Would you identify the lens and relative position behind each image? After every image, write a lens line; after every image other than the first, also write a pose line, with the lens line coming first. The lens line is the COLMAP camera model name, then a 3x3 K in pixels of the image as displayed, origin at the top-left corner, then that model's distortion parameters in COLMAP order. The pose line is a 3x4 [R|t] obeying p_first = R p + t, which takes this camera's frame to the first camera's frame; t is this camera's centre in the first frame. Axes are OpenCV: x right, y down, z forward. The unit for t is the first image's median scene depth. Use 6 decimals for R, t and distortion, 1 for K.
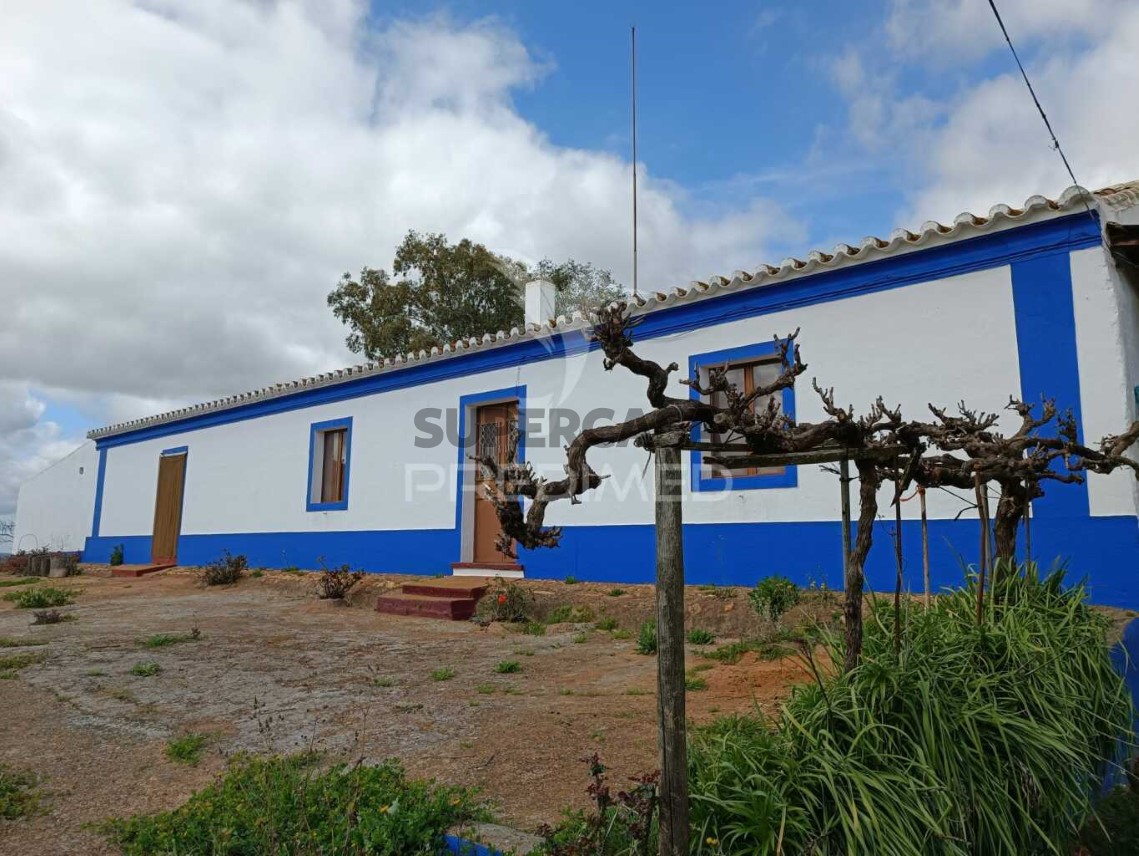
lens RADIAL K [[816.3, 0, 574.0], [0, 816.3, 441.7], [0, 0, 1]] dist [0.049019, -0.044262]
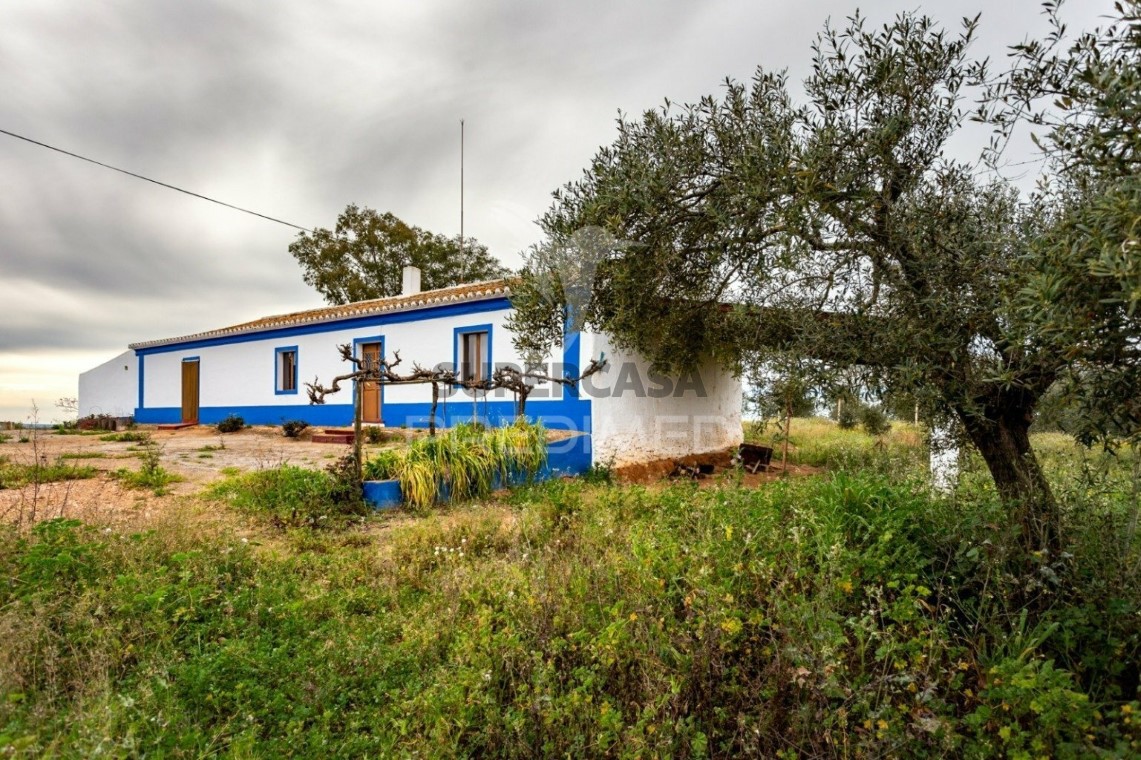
lens RADIAL K [[566.9, 0, 603.5], [0, 566.9, 430.1], [0, 0, 1]] dist [0.001046, 0.000071]
pose [[0.980620, -0.004937, 0.195859, 0.346940], [-0.023634, 0.989402, 0.143268, -0.085196], [-0.194490, -0.145120, 0.970110, -0.927904]]
